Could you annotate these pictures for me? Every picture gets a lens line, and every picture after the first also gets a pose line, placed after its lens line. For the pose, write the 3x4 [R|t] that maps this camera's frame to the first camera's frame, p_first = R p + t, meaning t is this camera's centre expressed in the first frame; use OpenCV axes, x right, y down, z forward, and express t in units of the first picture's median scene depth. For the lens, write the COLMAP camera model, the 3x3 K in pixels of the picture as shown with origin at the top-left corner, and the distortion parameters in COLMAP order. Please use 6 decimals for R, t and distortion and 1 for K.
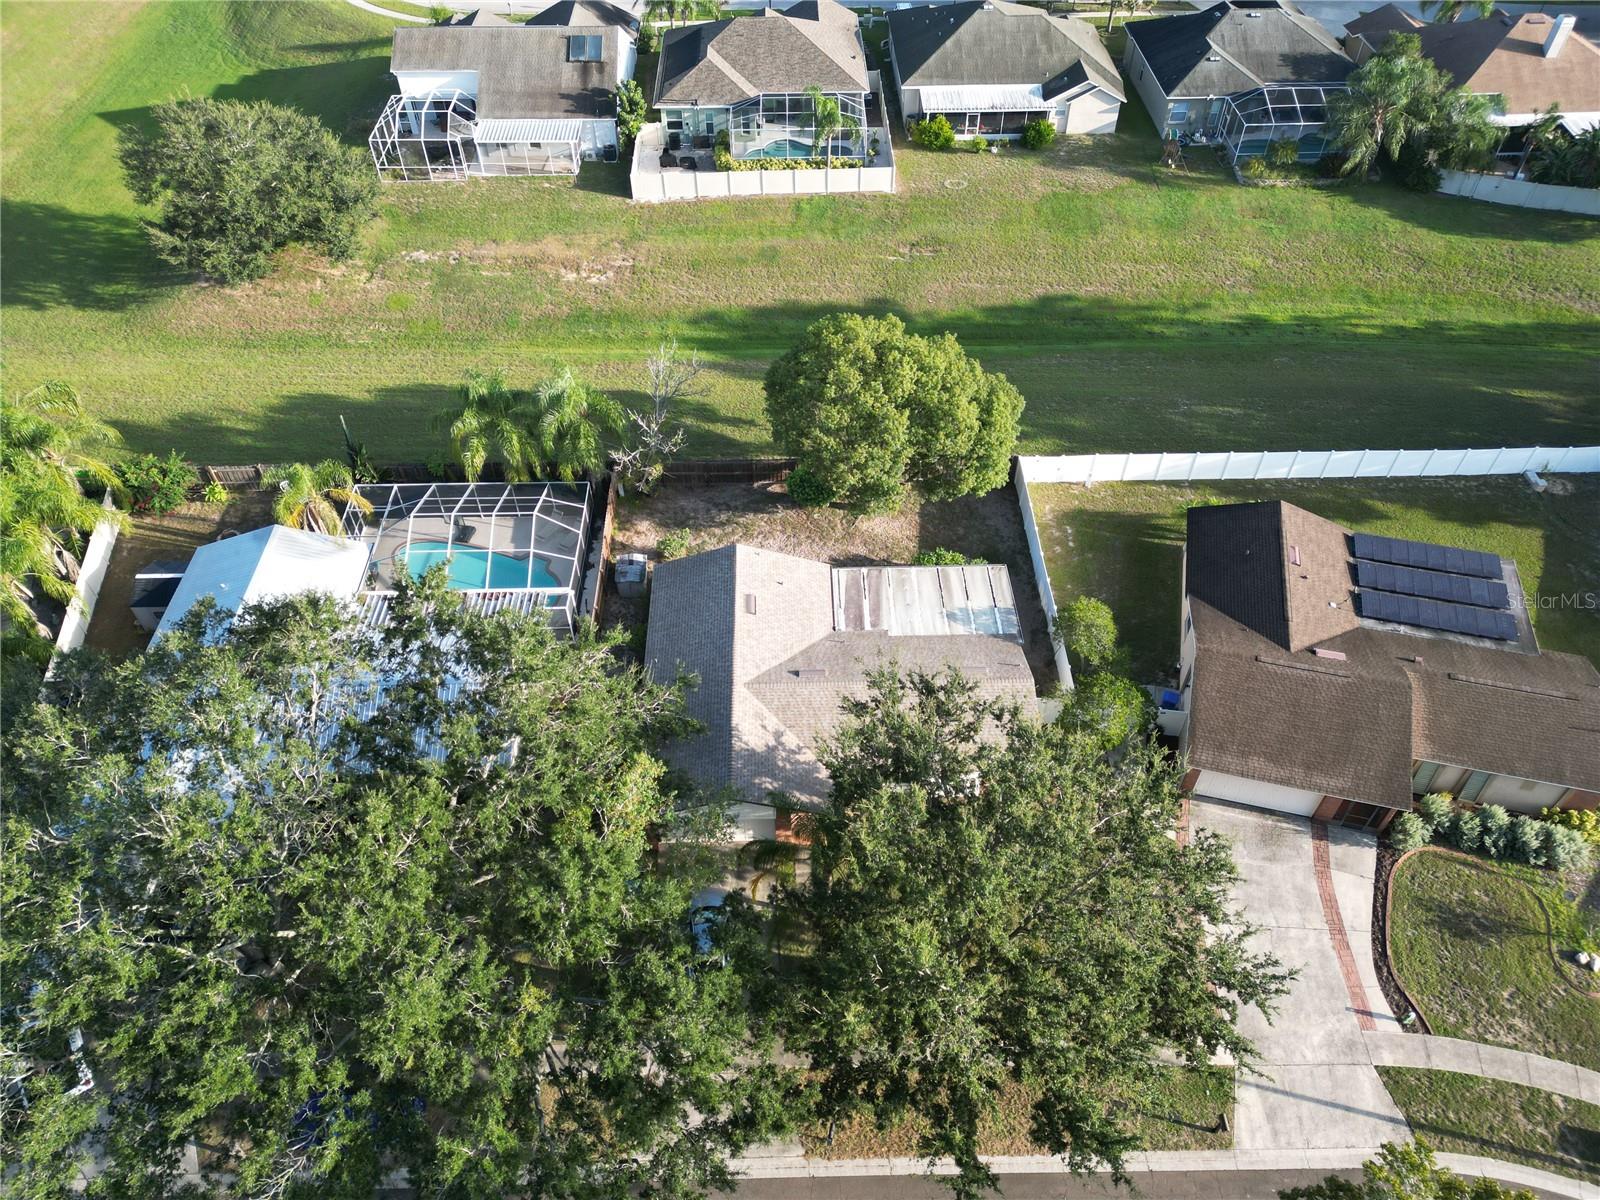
lens RADIAL K [[1137.9, 0, 793.7], [0, 1137.9, 596.1], [0, 0, 1]] dist [0.058619, -0.082164]
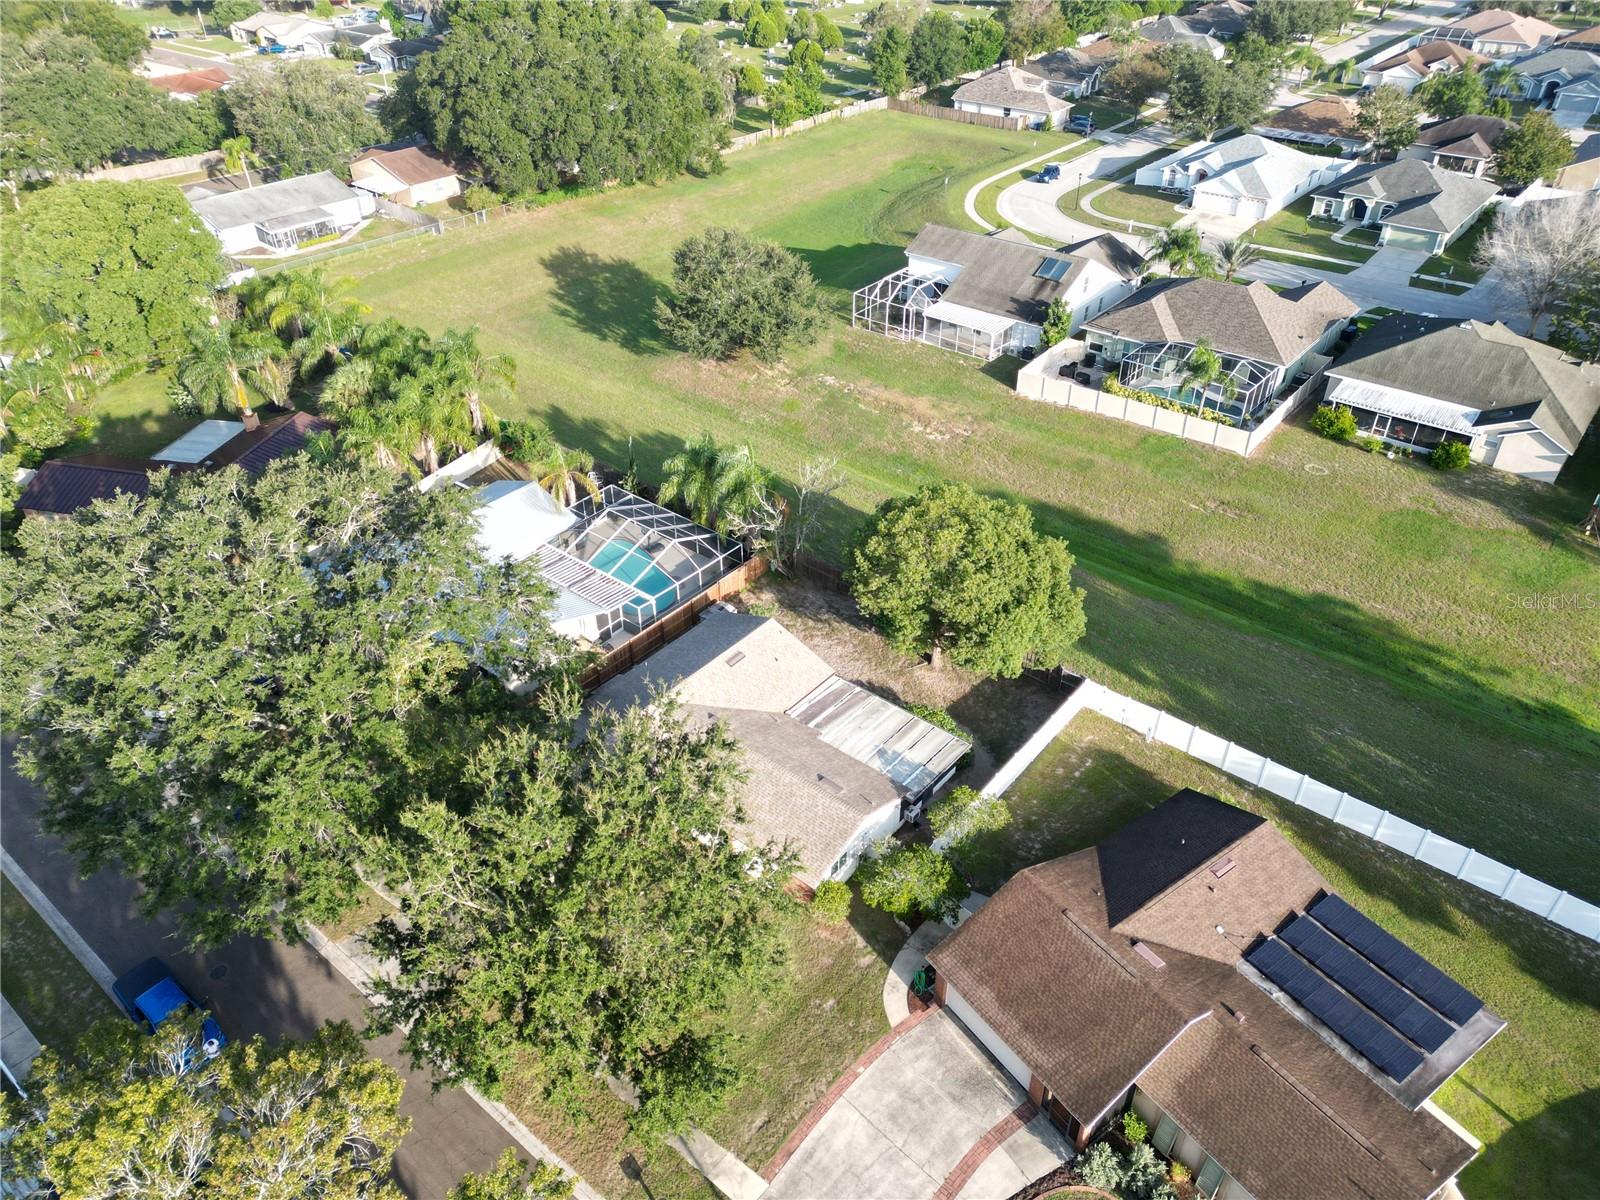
lens RADIAL K [[1137.9, 0, 793.7], [0, 1137.9, 596.1], [0, 0, 1]] dist [0.058619, -0.082164]
pose [[0.749494, 0.370411, -0.548684, 0.406996], [-0.470005, 0.881412, -0.046988, -0.015180], [0.466212, 0.293102, 0.834708, 0.023432]]
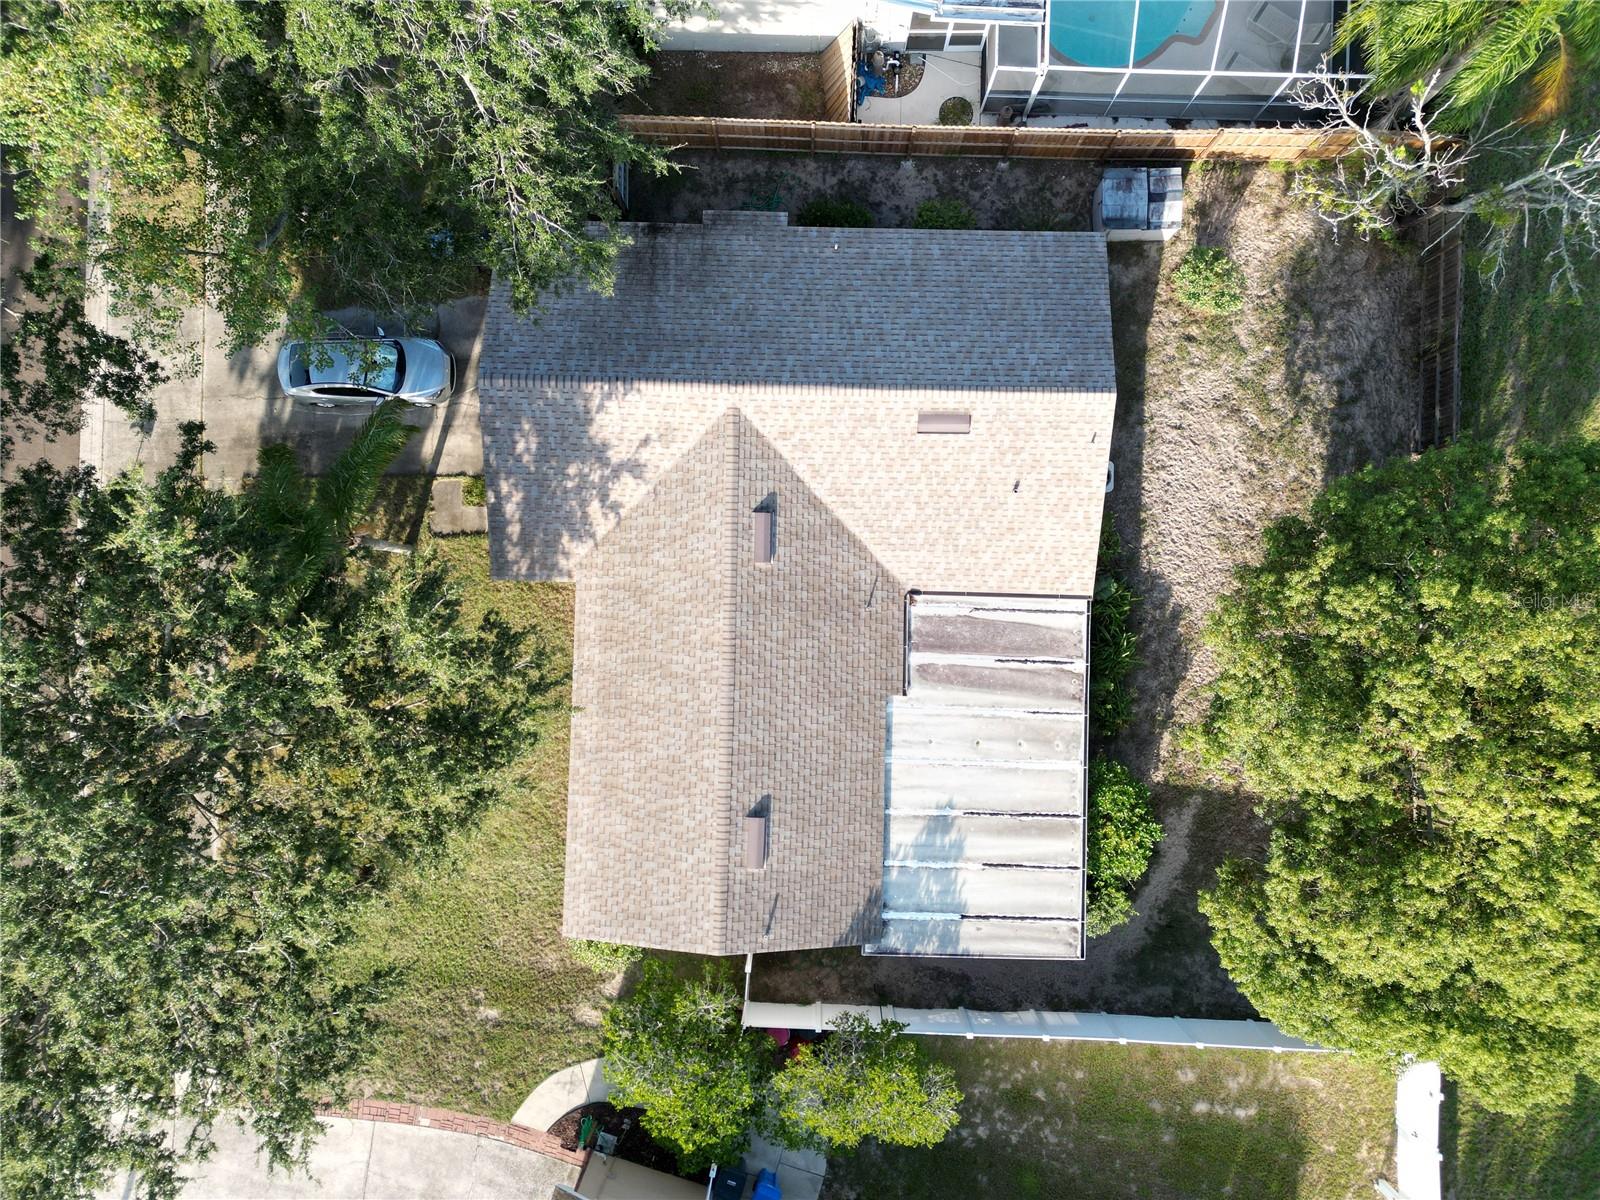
lens RADIAL K [[1137.9, 0, 793.7], [0, 1137.9, 596.1], [0, 0, 1]] dist [0.058619, -0.082164]
pose [[-0.049684, 0.998526, -0.021842, 0.034467], [-0.706411, -0.019673, 0.707529, -0.198845], [0.706056, 0.050582, 0.706347, 0.398070]]
